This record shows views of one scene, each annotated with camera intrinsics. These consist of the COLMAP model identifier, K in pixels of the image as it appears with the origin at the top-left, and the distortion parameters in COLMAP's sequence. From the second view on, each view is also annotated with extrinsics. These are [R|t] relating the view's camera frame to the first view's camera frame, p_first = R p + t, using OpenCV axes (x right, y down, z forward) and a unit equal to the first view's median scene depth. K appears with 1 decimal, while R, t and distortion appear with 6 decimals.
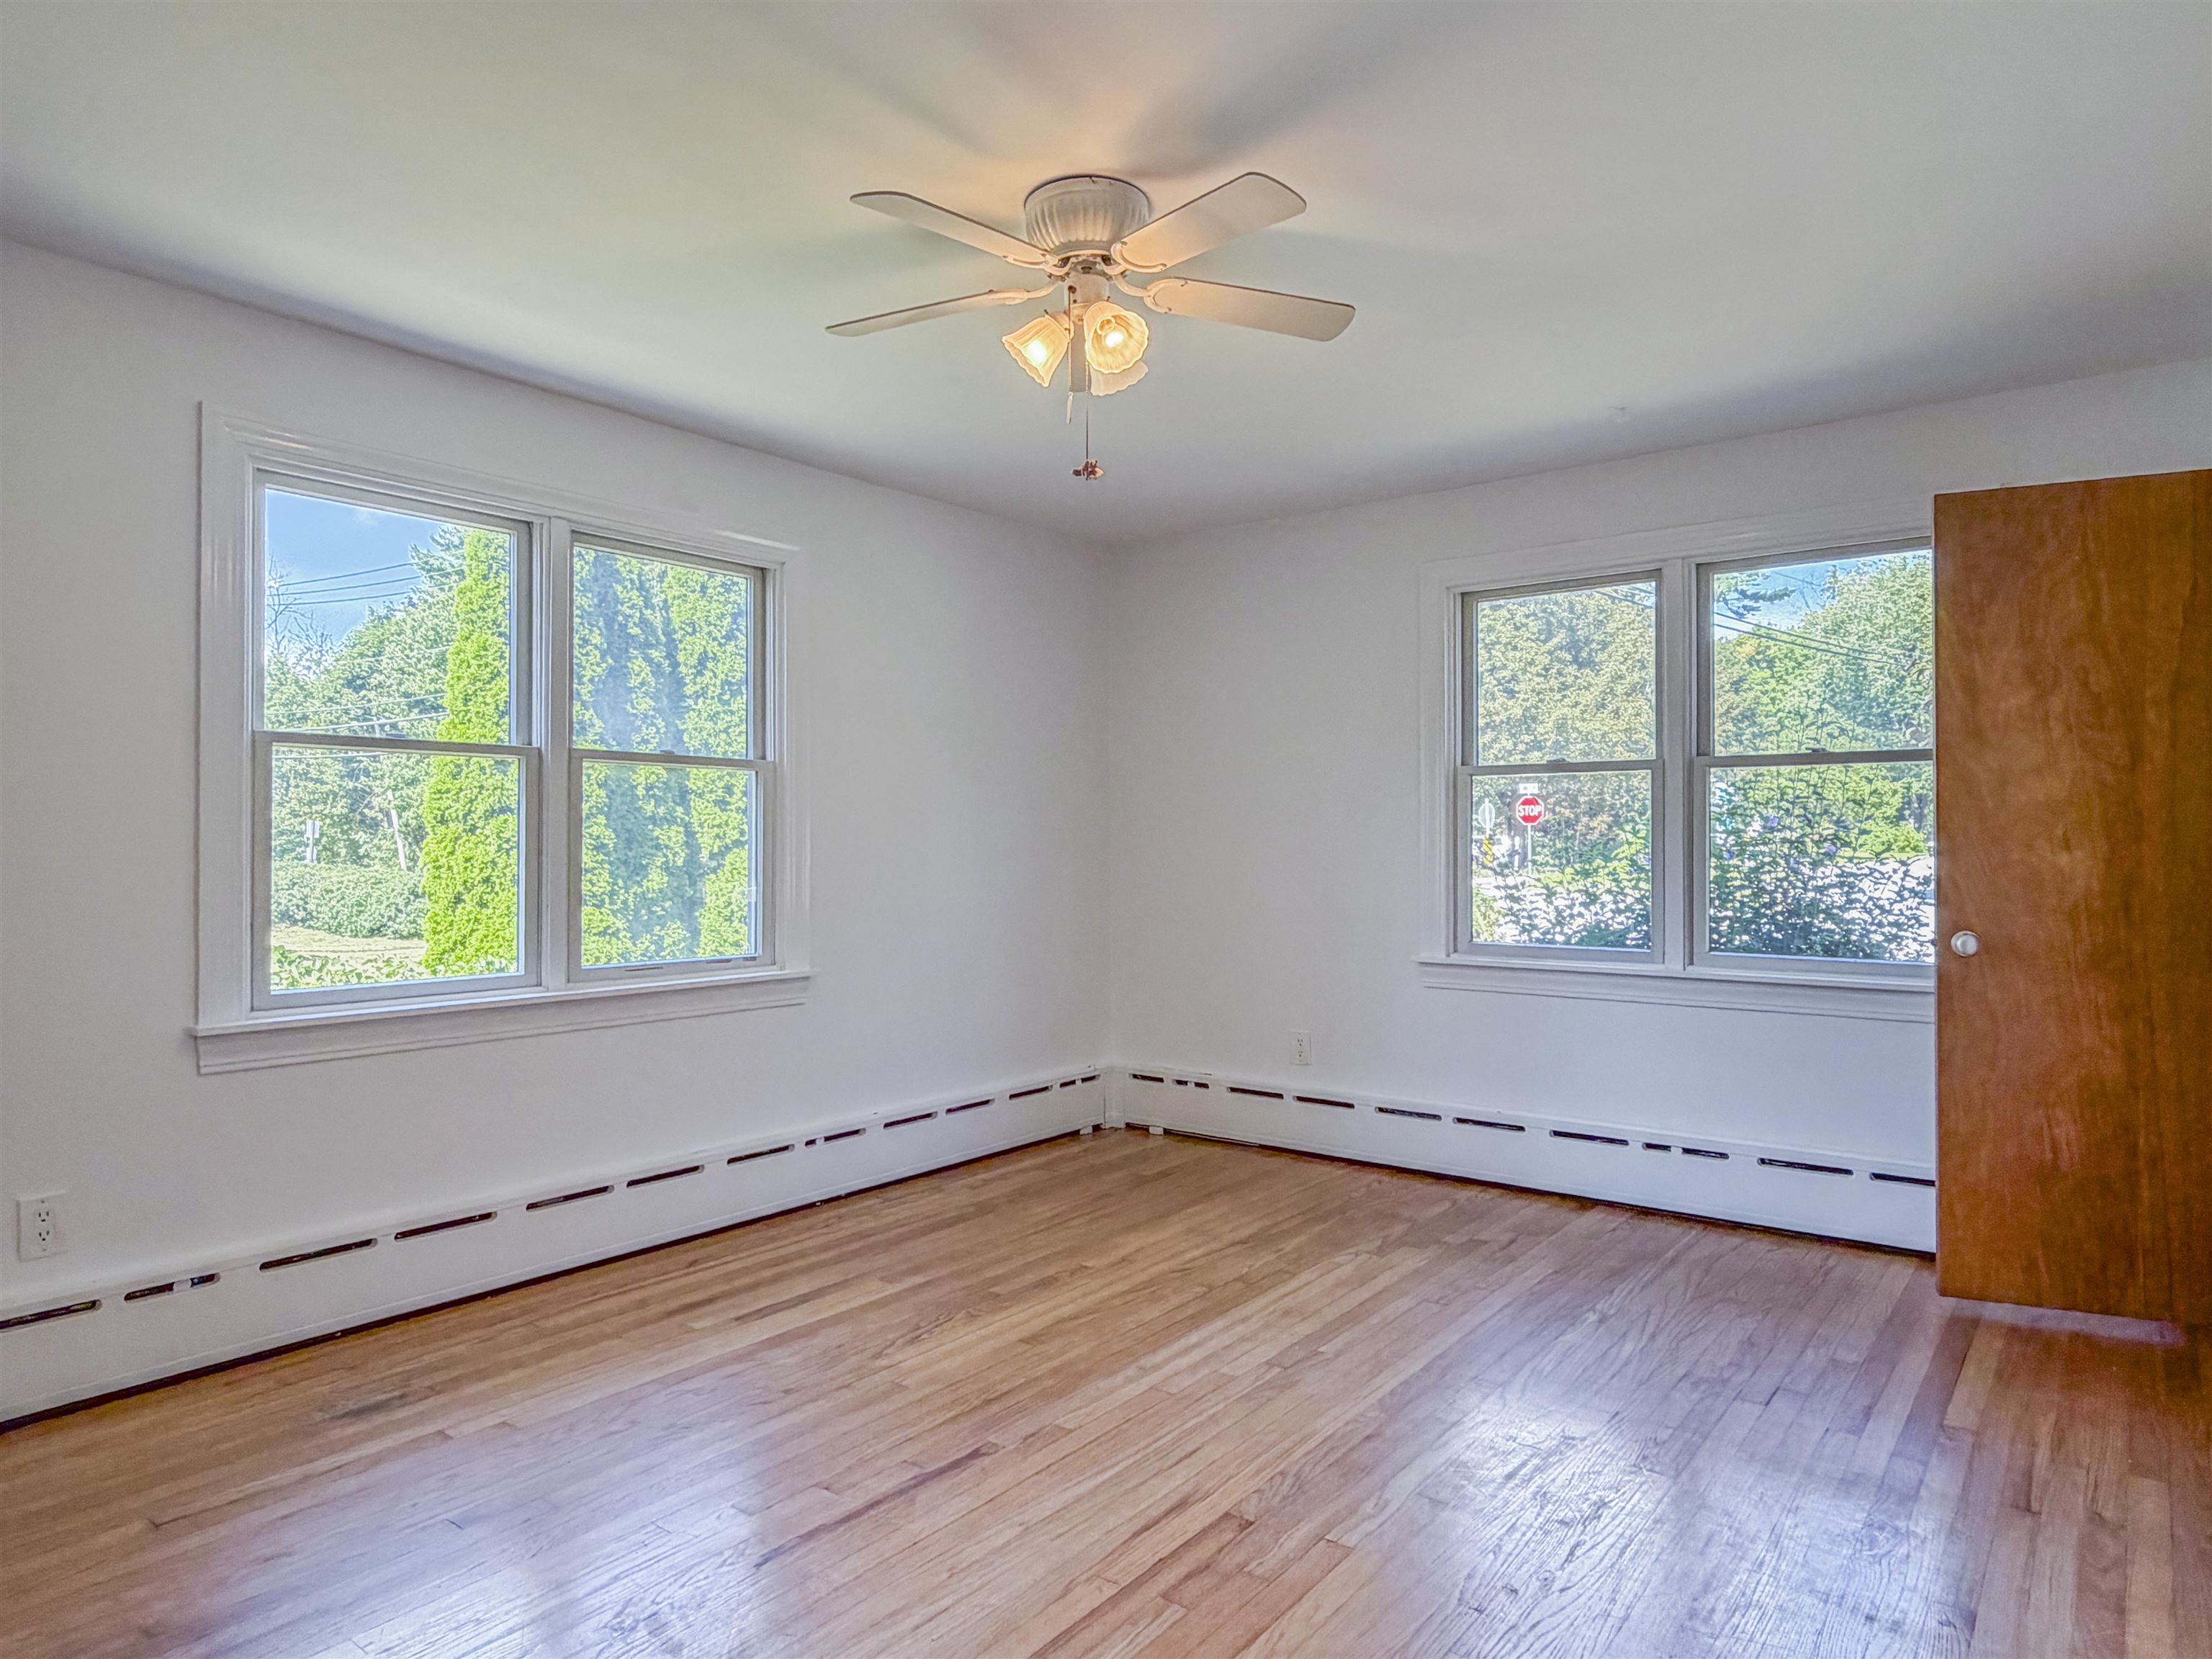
lens RADIAL K [[1316.9, 0, 1108.5], [0, 1316.9, 840.9], [0, 0, 1]] dist [0.002760, 0.001199]
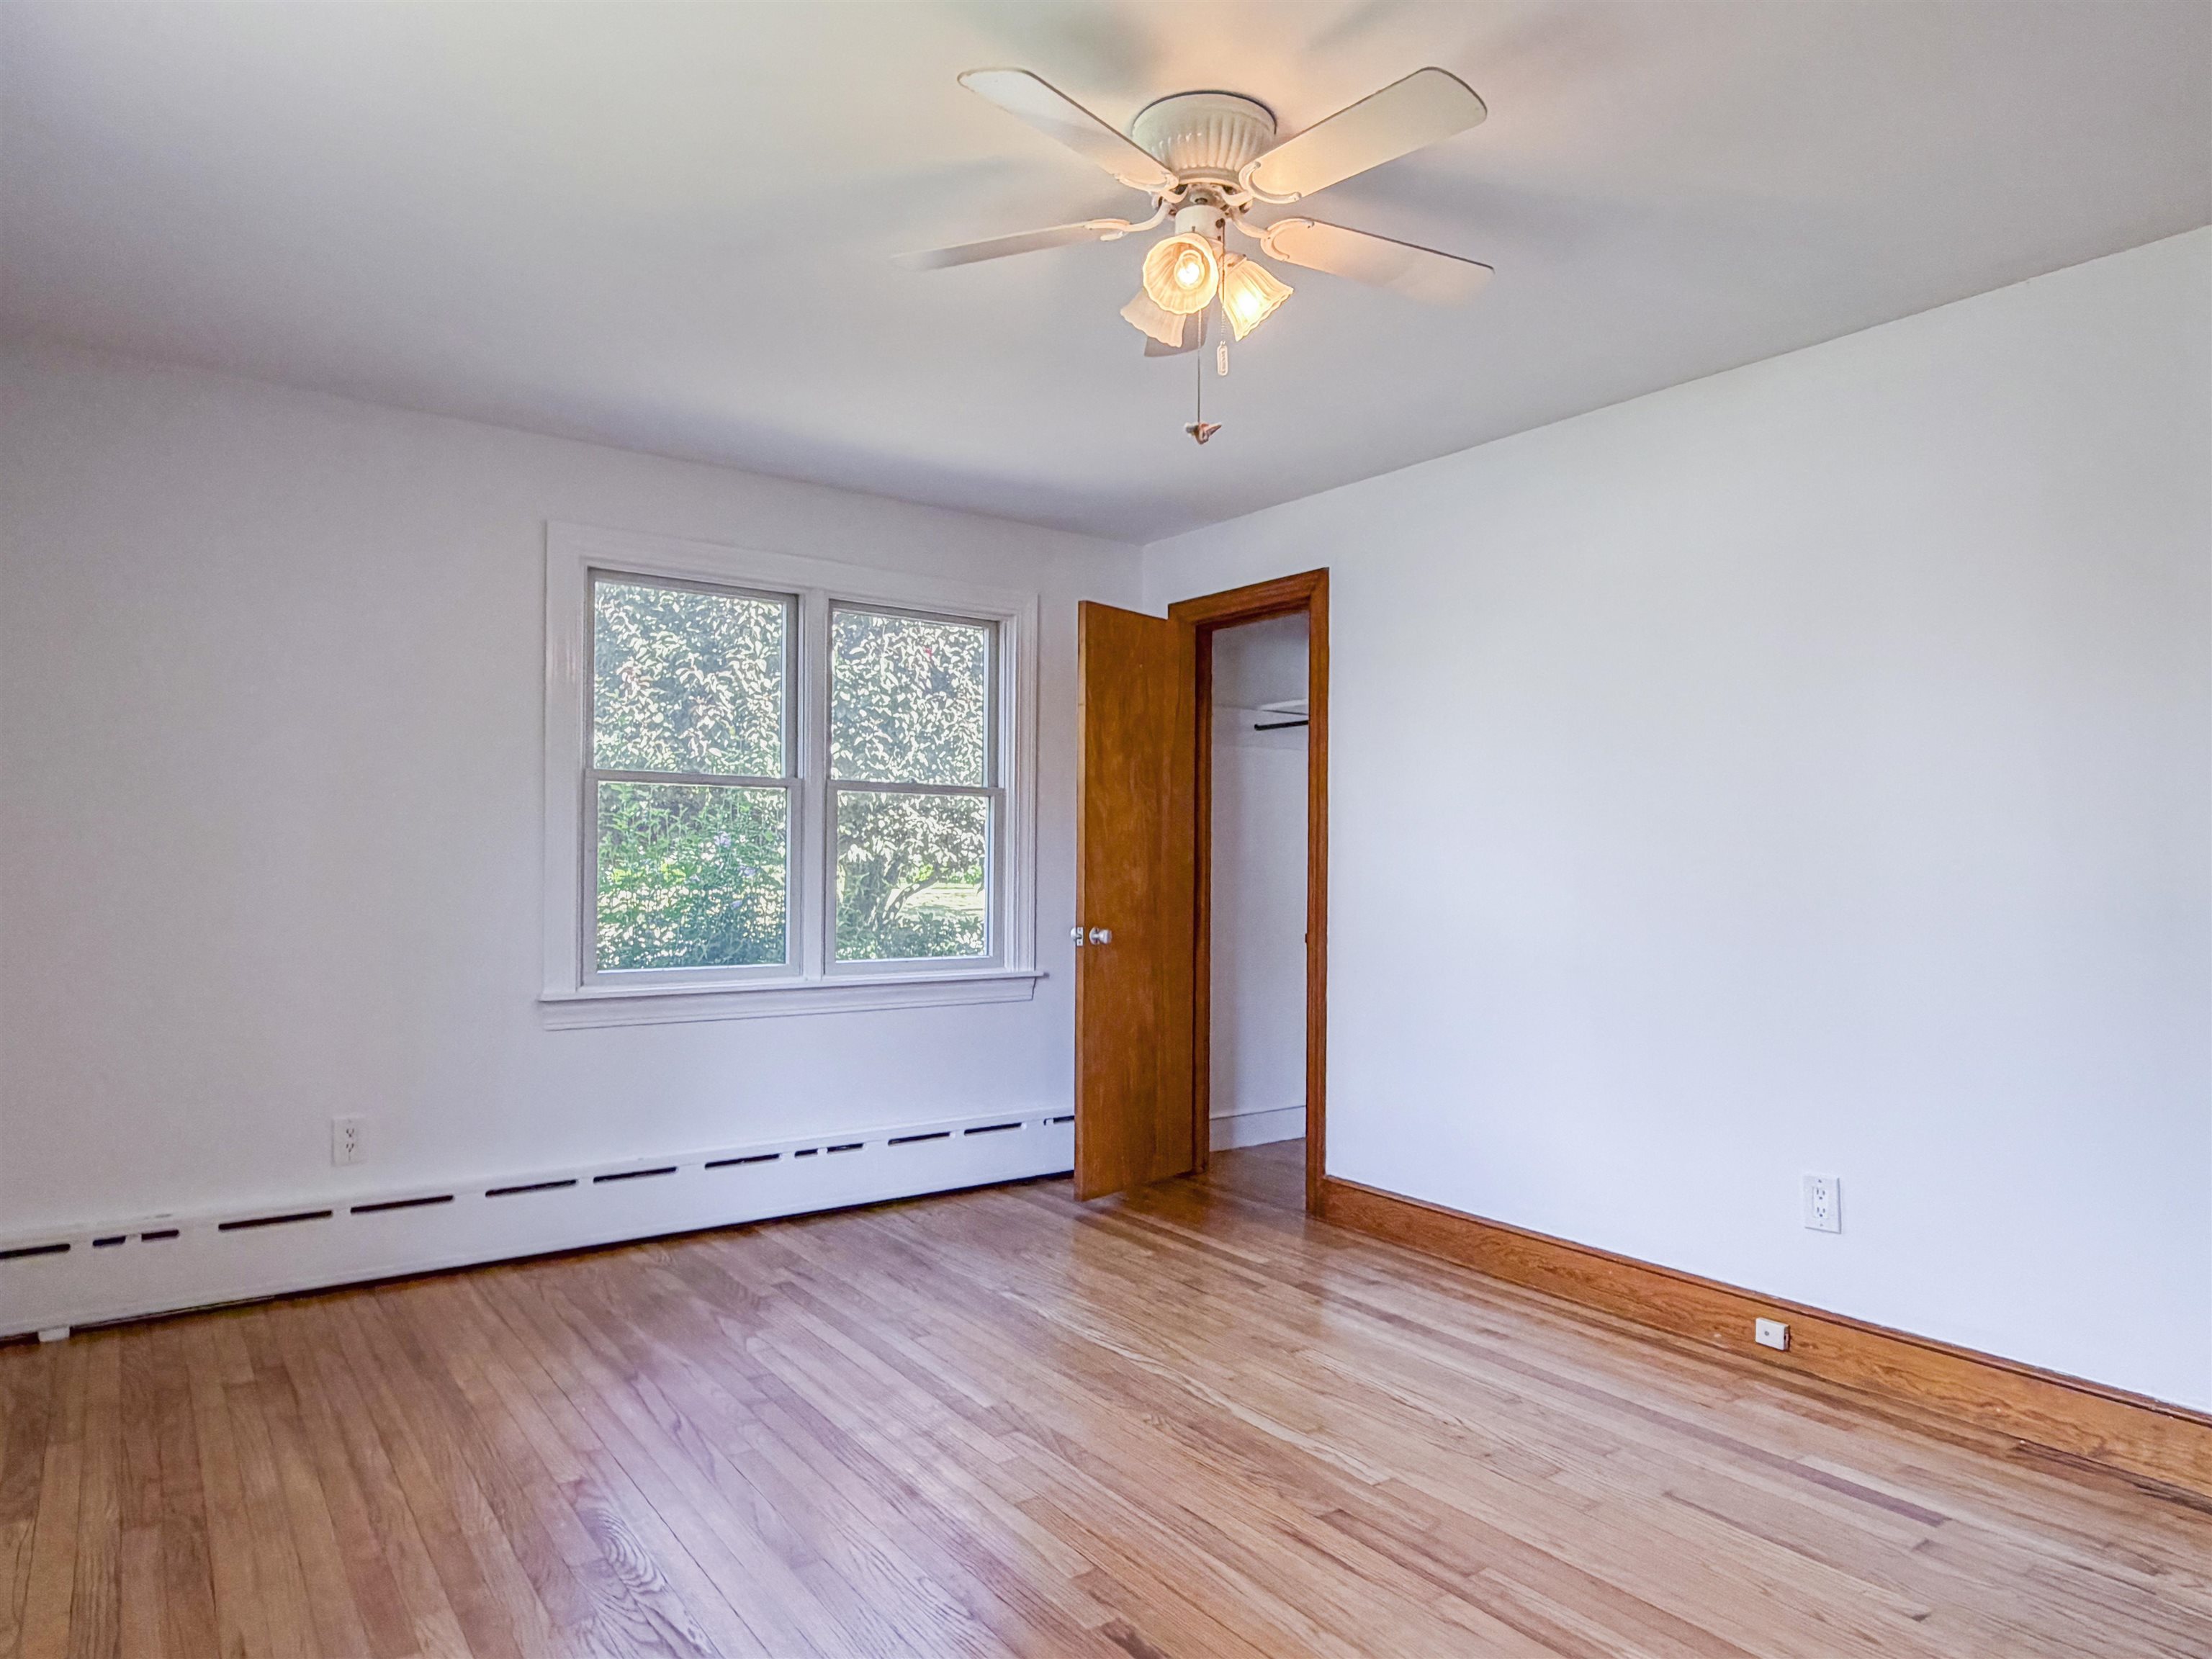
lens RADIAL K [[1327.7, 0, 1097.4], [0, 1327.7, 835.9], [0, 0, 1]] dist [0.002048, 0.001599]
pose [[0.275998, 0.029330, 0.960711, -0.568644], [-0.008219, 0.999570, -0.028155, 0.012301], [-0.961123, -0.000125, 0.276120, 0.530654]]
